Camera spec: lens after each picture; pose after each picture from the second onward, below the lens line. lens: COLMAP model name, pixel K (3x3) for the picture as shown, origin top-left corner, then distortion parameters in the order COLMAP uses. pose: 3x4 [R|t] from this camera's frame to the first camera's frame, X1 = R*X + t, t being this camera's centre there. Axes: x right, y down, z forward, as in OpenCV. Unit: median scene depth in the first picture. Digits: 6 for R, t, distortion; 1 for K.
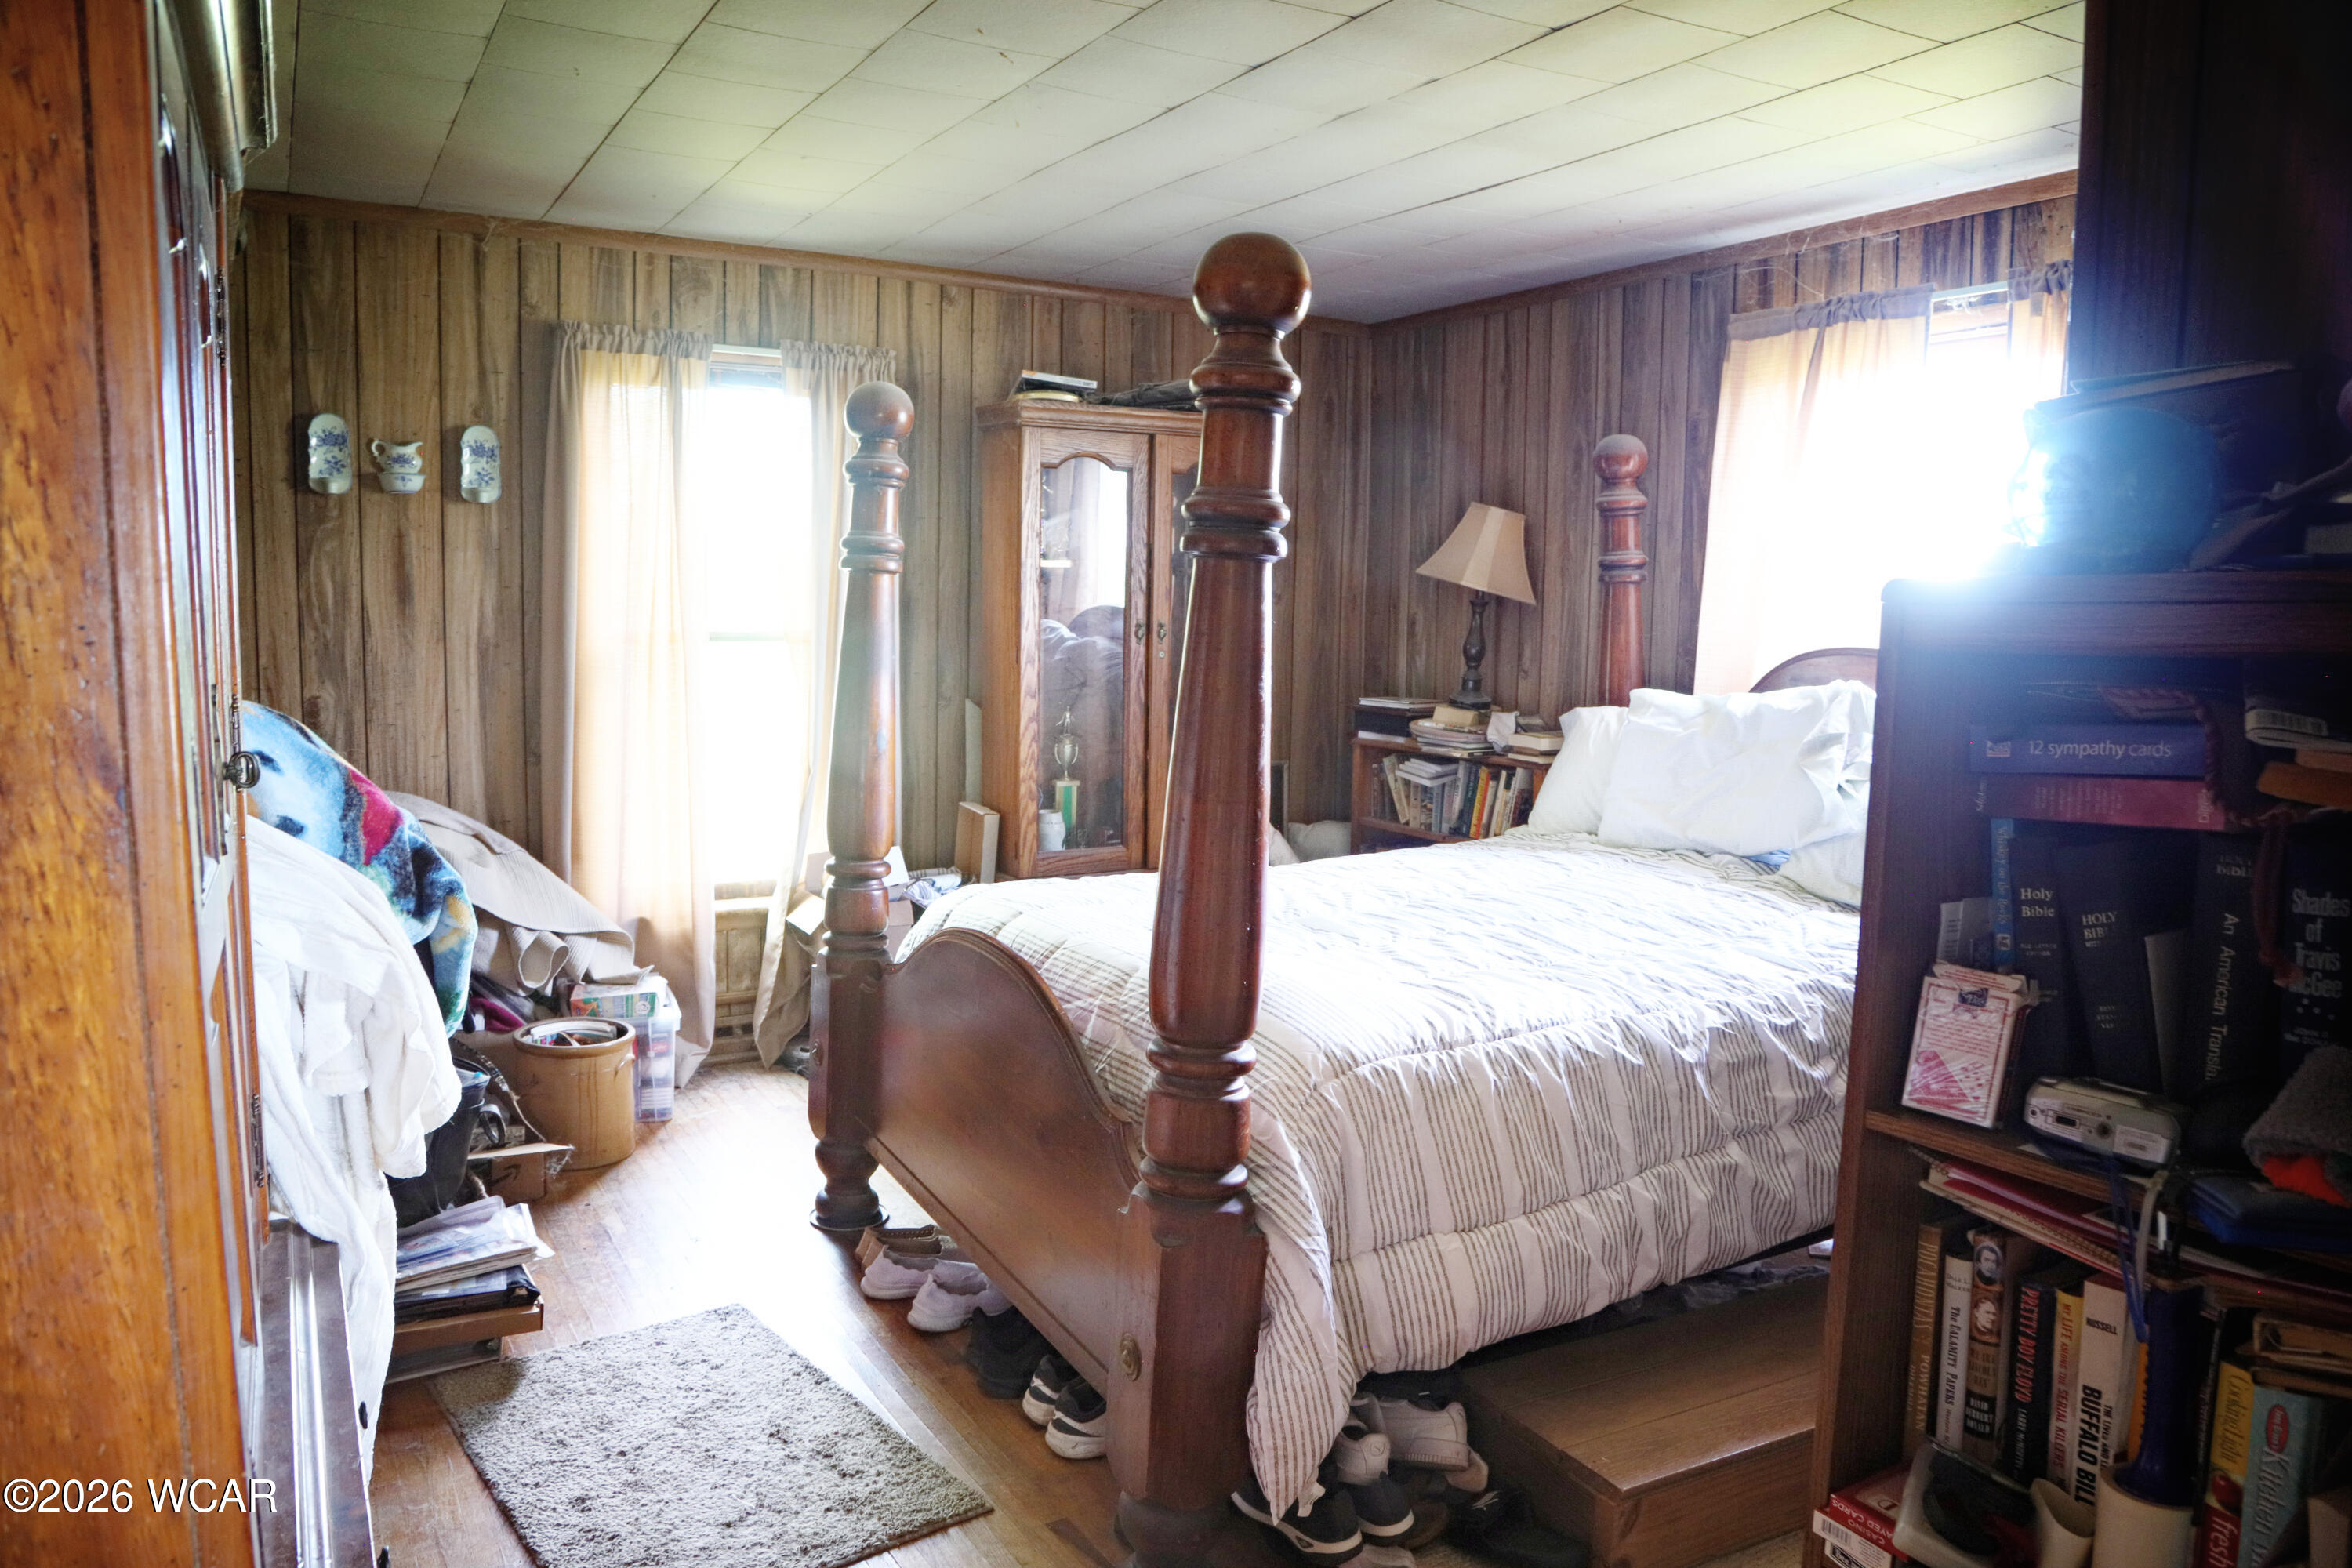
lens RADIAL K [[1670.3, 0, 1176.2], [0, 1670.3, 776.8], [0, 0, 1]] dist [-0.085632, 0.027748]
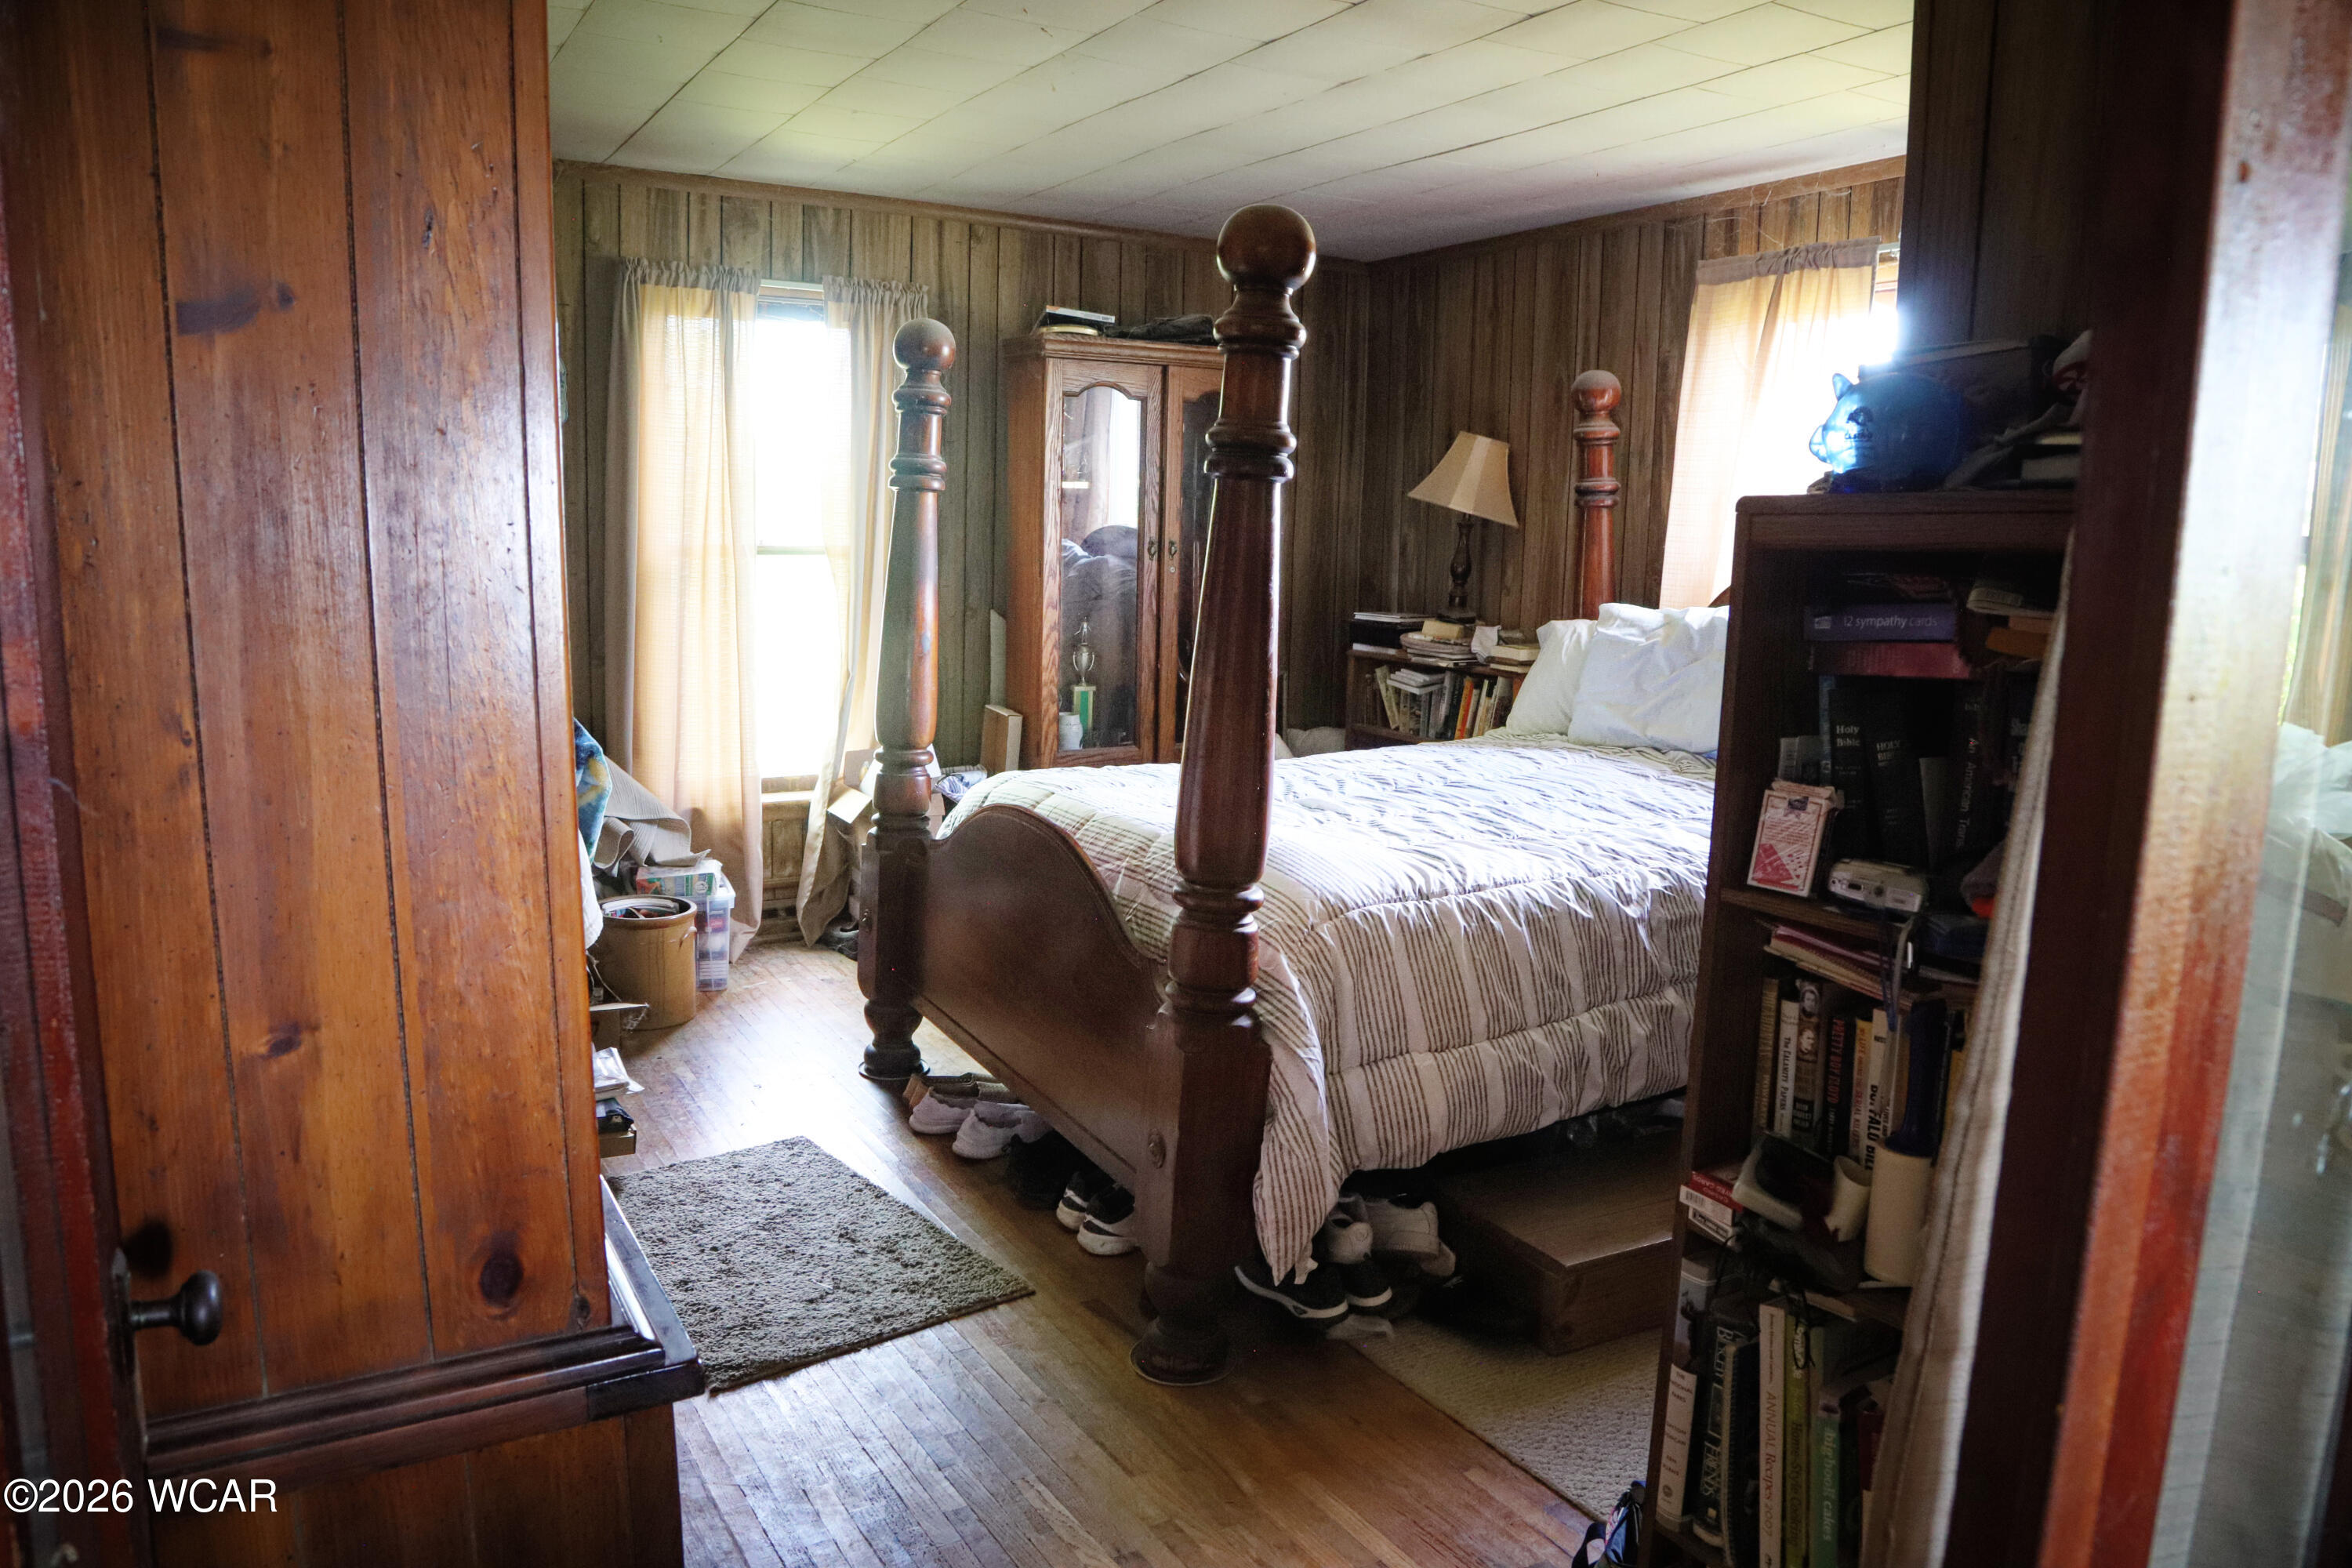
lens RADIAL K [[1670.3, 0, 1184.0], [0, 1670.3, 774.0], [0, 0, 1]] dist [-0.085632, 0.027748]
pose [[0.999948, 0.006817, 0.007599, -0.014929], [-0.007134, 0.999070, 0.042518, 0.022713], [-0.007302, -0.042570, 0.999067, -0.154146]]
